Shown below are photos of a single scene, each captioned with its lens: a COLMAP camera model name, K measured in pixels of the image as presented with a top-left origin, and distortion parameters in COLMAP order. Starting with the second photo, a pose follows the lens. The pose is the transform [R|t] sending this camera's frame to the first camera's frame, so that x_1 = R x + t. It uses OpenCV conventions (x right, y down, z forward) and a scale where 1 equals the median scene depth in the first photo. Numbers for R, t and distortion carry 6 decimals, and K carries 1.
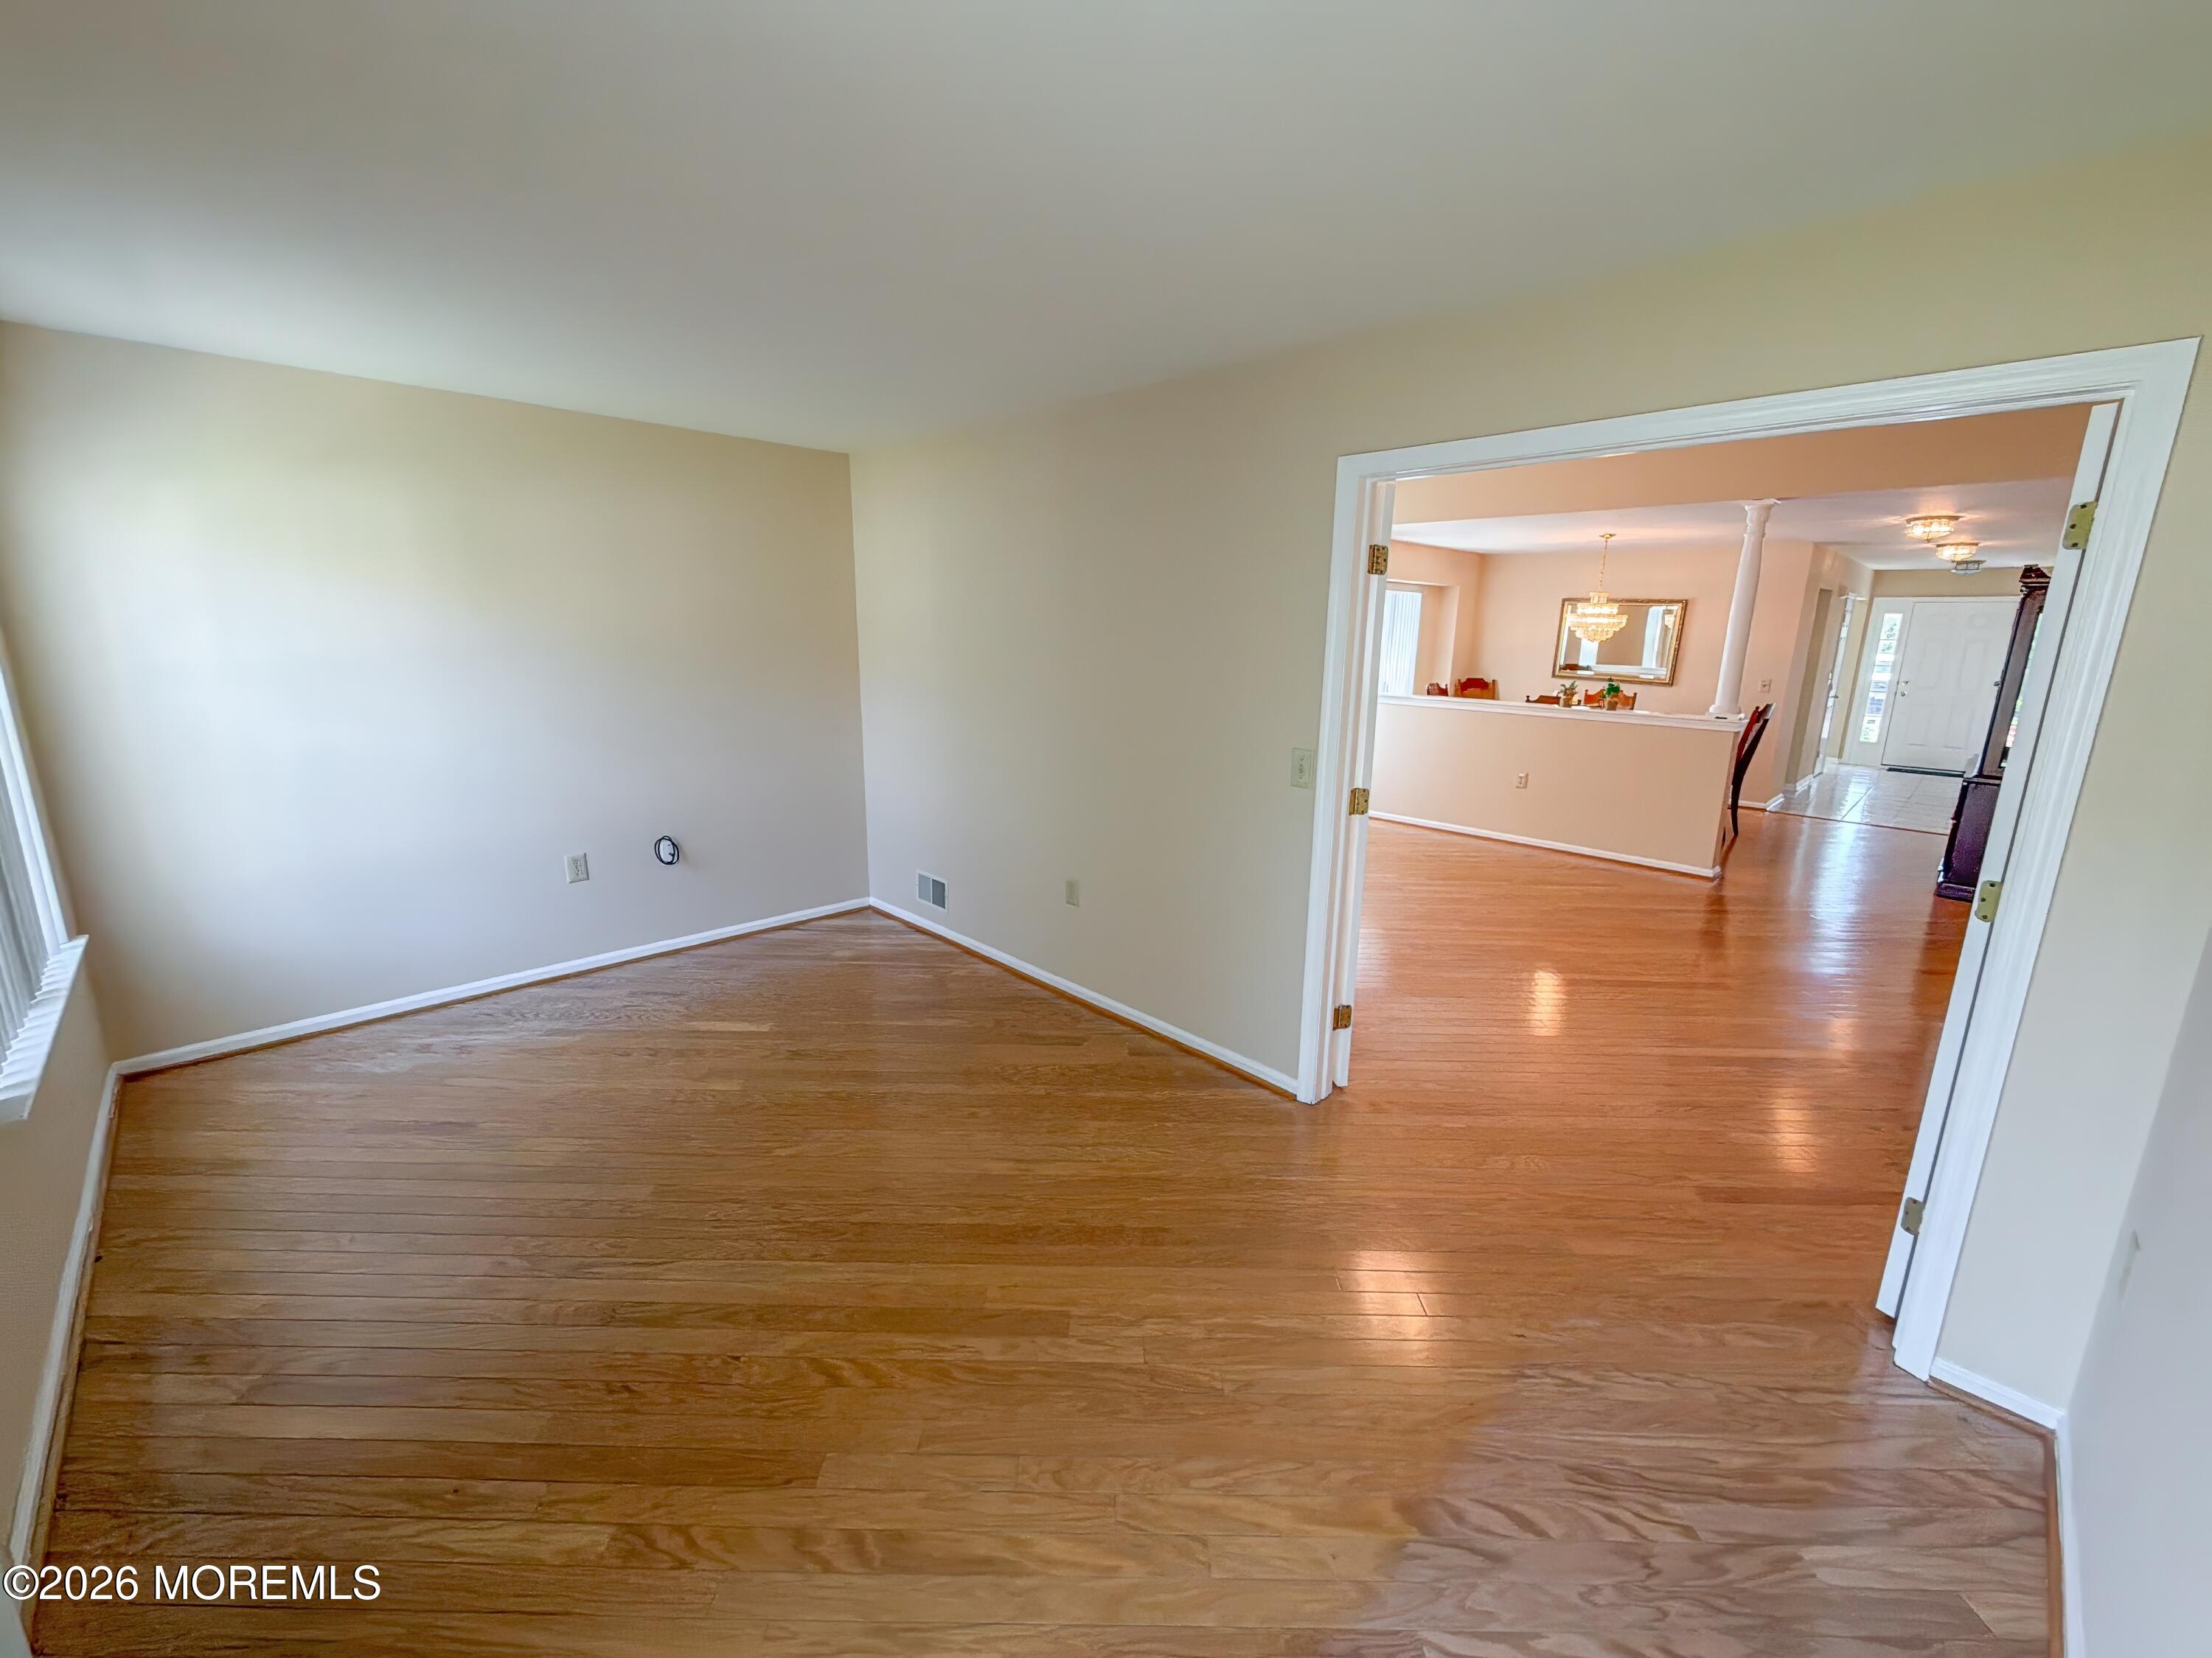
lens RADIAL K [[885.3, 0, 1111.7], [0, 885.3, 823.3], [0, 0, 1]] dist [-0.004976, -0.000201]
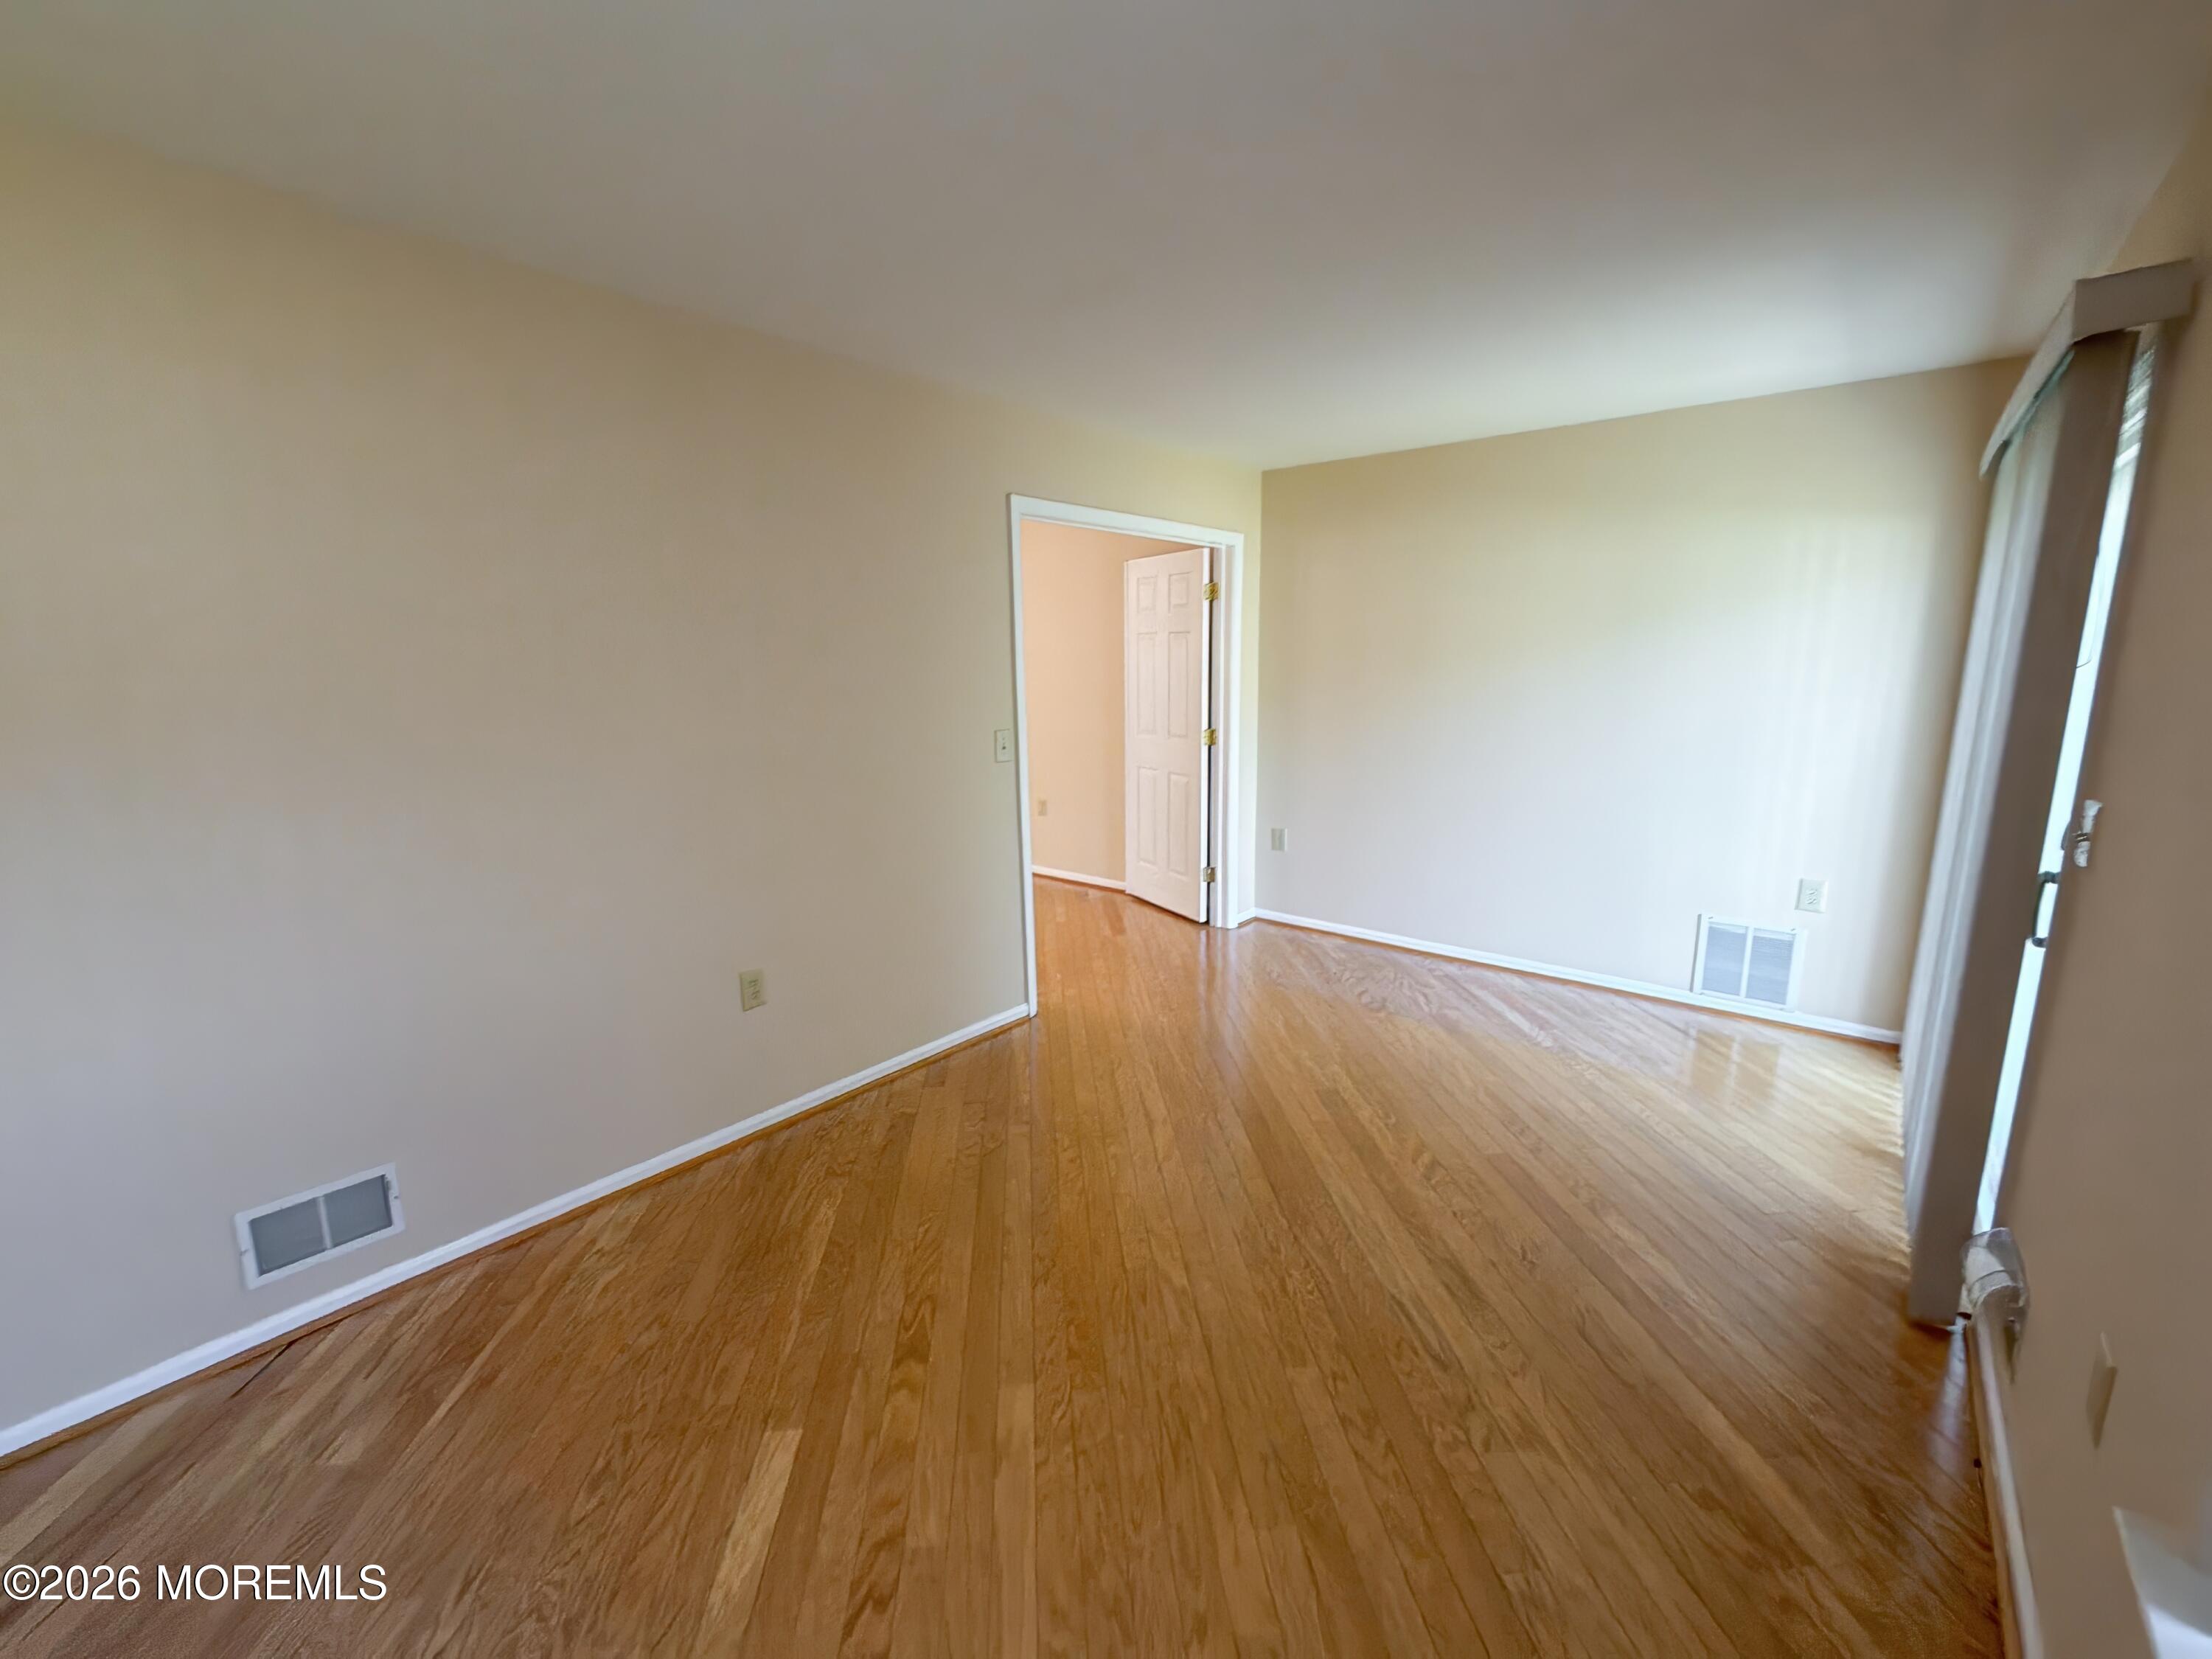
lens RADIAL K [[885.3, 0, 1111.7], [0, 885.3, 823.8], [0, 0, 1]] dist [-0.004976, -0.000201]
pose [[-0.084791, -0.202237, 0.975659, -0.931494], [0.227808, 0.949315, 0.216575, -0.177879], [-0.970007, 0.240626, -0.034422, 0.868587]]
